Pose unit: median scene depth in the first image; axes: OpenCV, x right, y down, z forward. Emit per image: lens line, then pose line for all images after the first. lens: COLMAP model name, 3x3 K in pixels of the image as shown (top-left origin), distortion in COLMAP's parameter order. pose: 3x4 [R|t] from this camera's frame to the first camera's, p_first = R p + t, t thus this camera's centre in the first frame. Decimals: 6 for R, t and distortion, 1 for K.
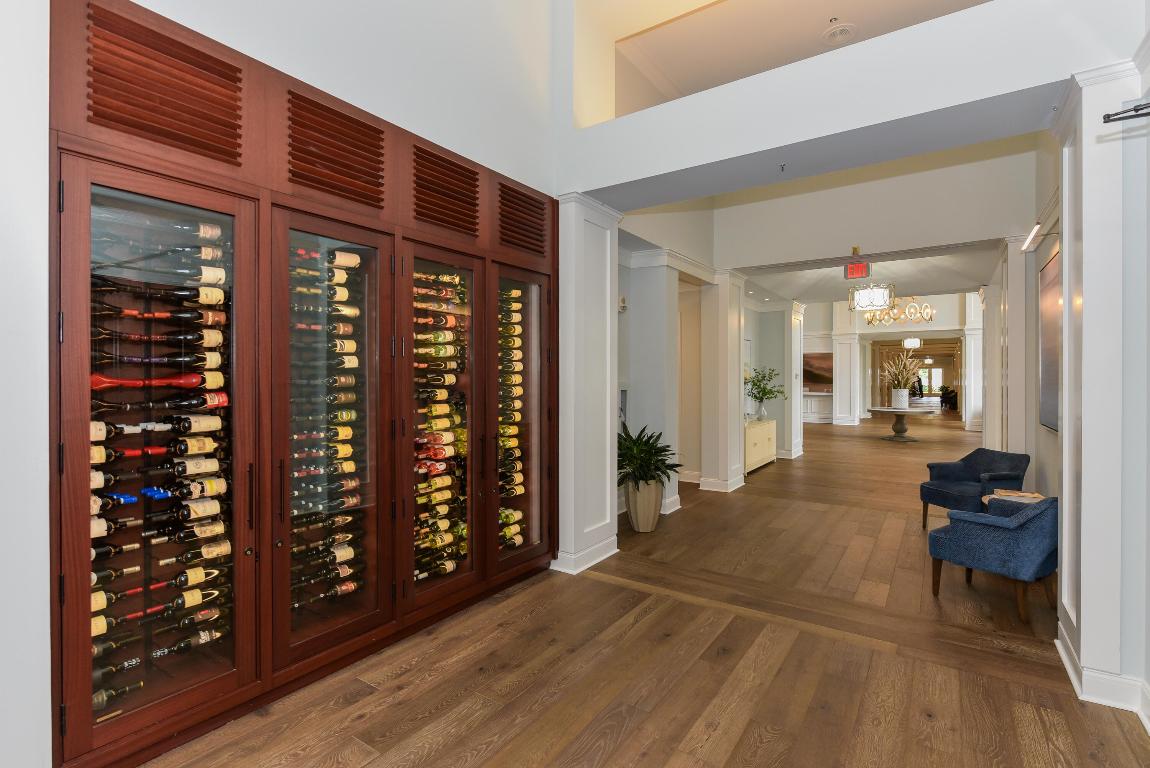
lens RADIAL K [[538.7, 0, 575.0], [0, 538.7, 384.0], [0, 0, 1]] dist [-0.000375, -0.000029]
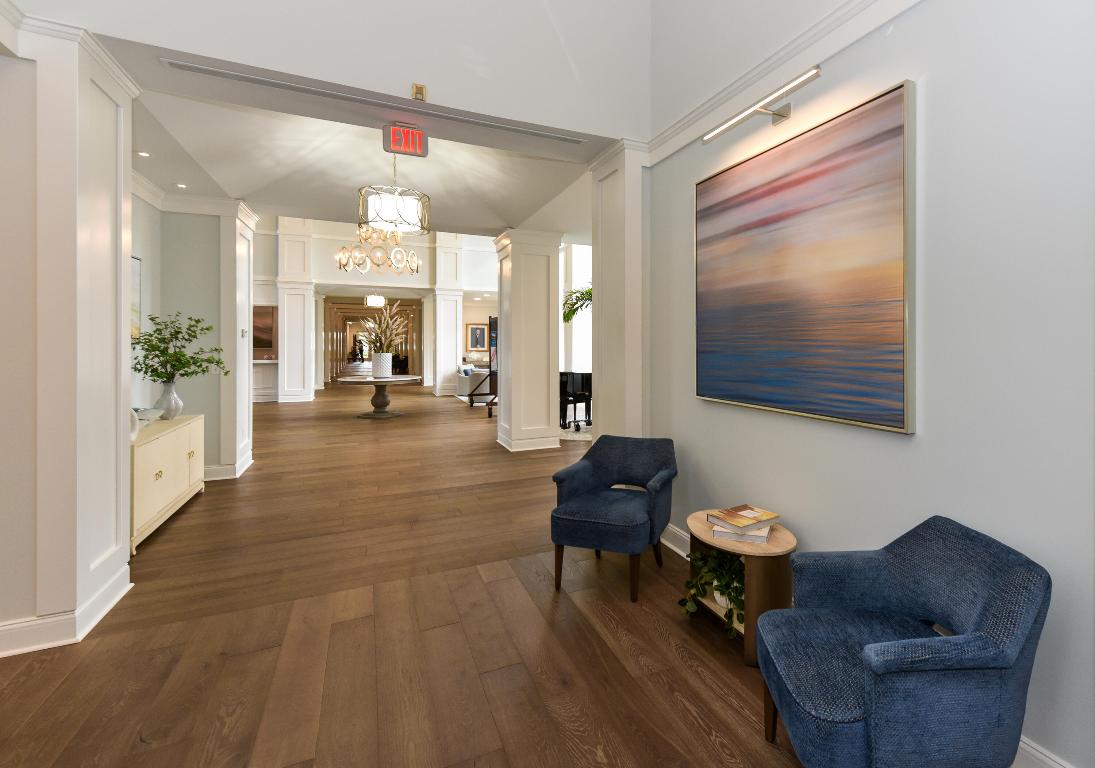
lens RADIAL K [[431.9, 0, 548.2], [0, 431.9, 345.8], [0, 0, 1]] dist [-0.000617, -0.000085]
pose [[0.455483, 0.000463, 0.890244, 0.143568], [0.006406, 0.999972, -0.003797, 0.002644], [-0.890221, 0.007432, 0.455467, 0.489779]]
